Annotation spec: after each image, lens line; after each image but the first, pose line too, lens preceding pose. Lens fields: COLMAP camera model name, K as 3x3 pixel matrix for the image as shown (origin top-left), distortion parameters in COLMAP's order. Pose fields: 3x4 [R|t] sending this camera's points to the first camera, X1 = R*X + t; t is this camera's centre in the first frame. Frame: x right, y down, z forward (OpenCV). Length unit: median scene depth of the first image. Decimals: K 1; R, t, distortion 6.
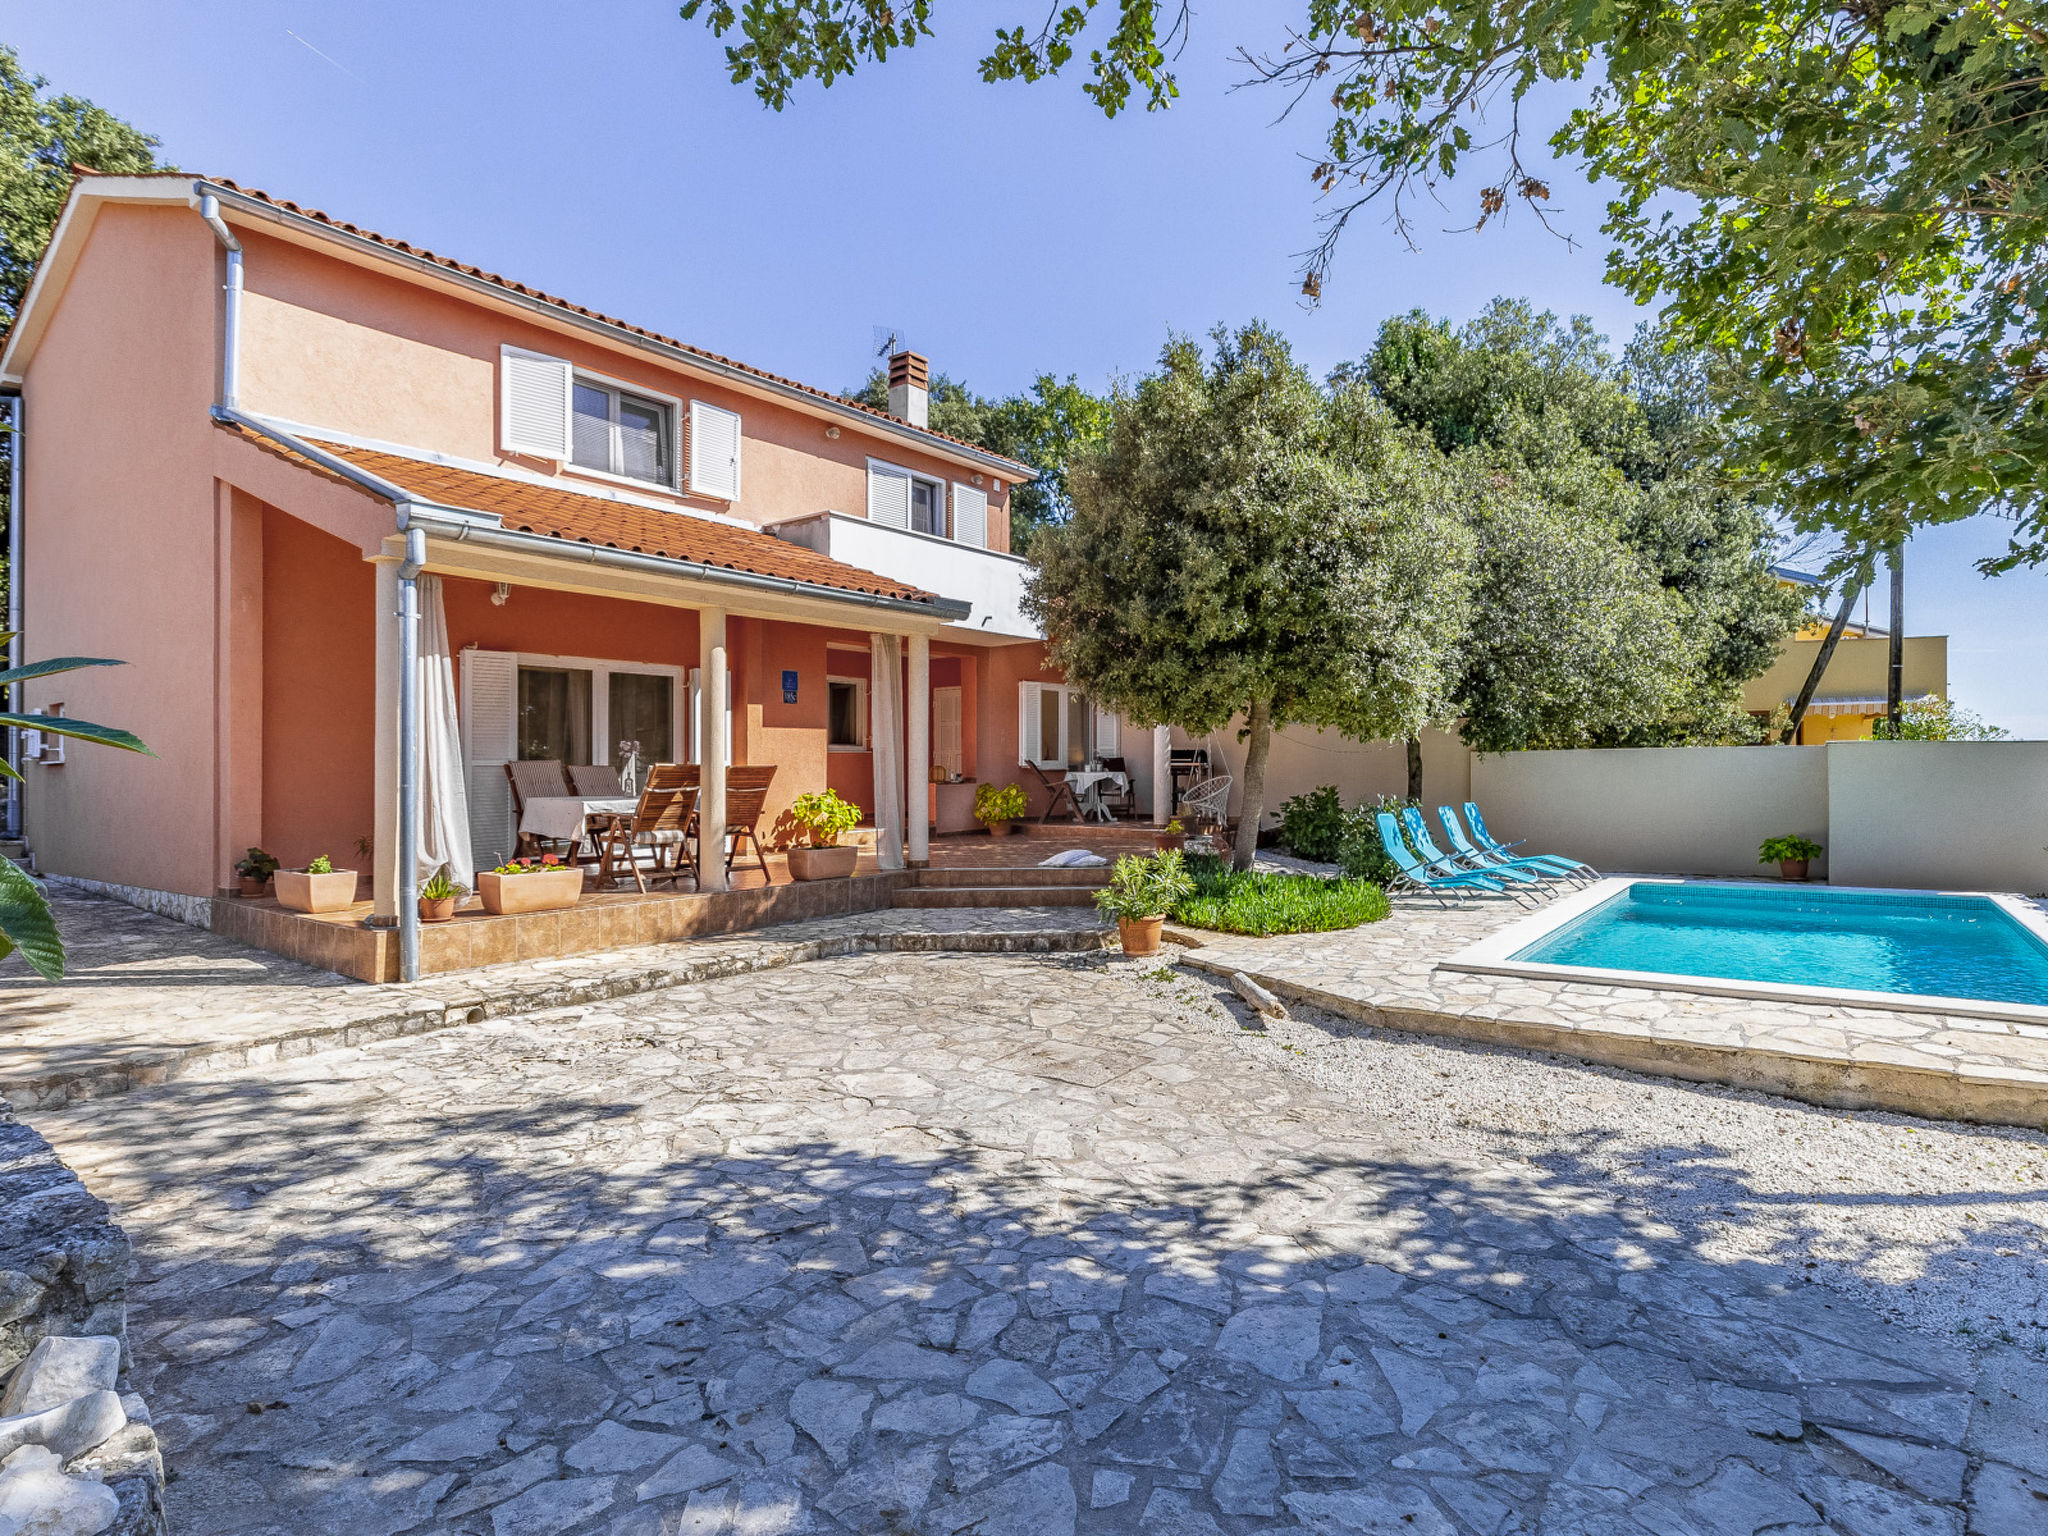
lens RADIAL K [[1066.7, 0, 914.5], [0, 1066.7, 811.5], [0, 0, 1]] dist [0.015823, -0.005778]
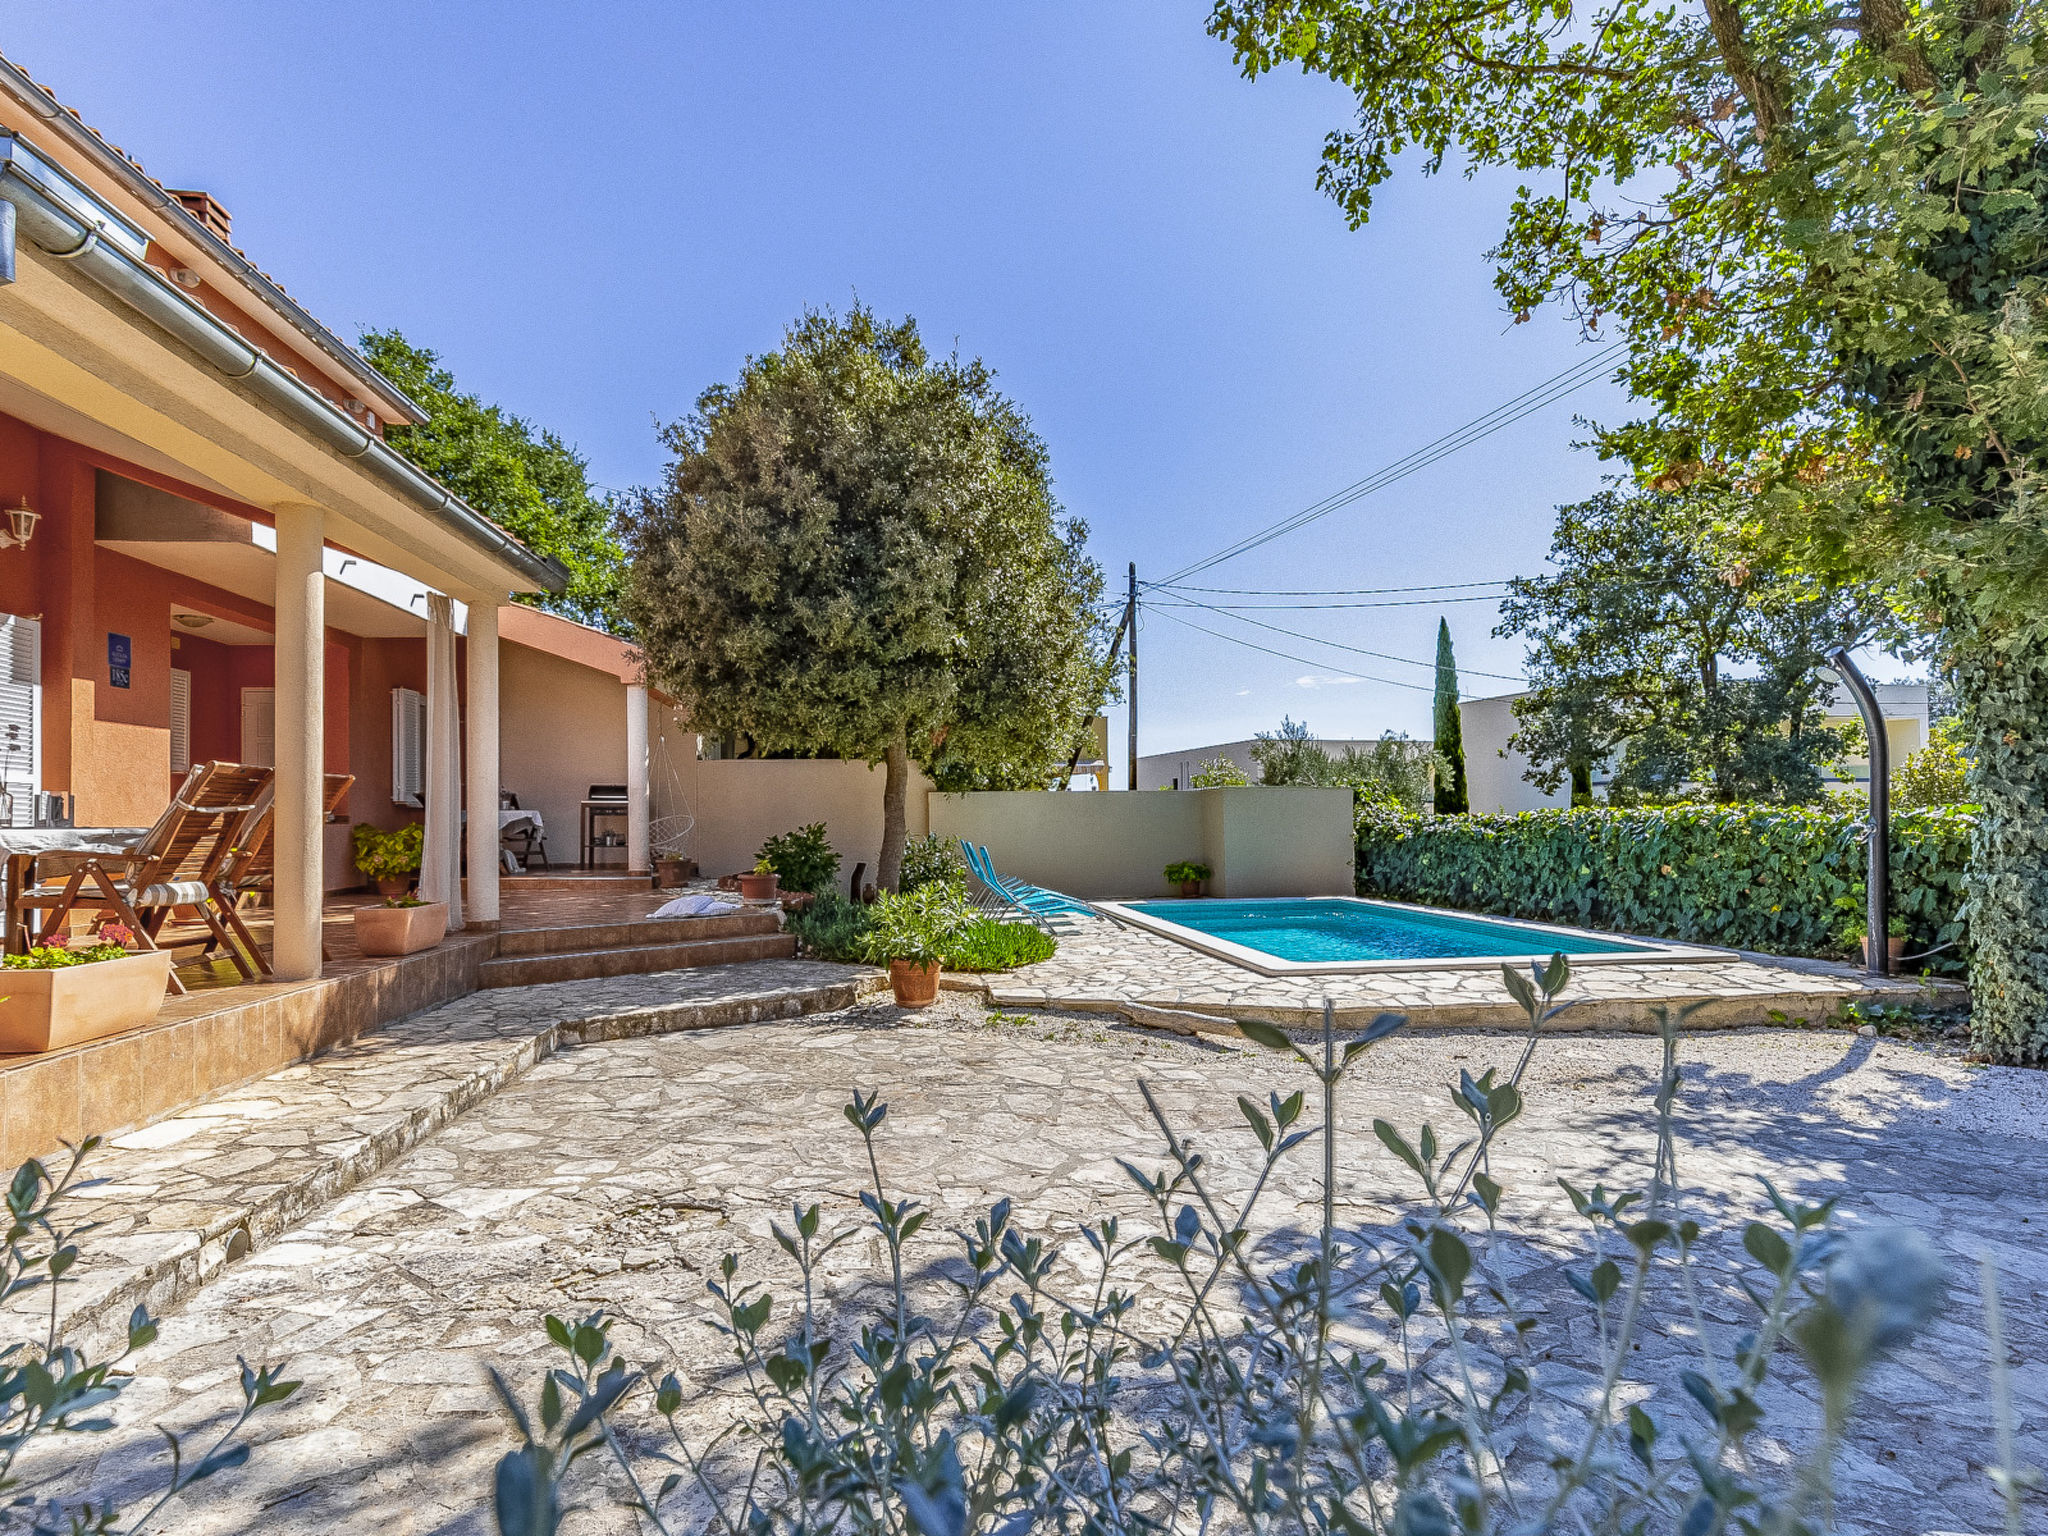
lens RADIAL K [[1175.2, 0, 982.5], [0, 1175.2, 821.4], [0, 0, 1]] dist [0.015502, 0.000319]
pose [[0.688292, 0.006750, 0.725403, -0.317672], [0.026293, 0.999068, -0.034245, 0.015042], [-0.724958, 0.042644, 0.687472, 0.215655]]
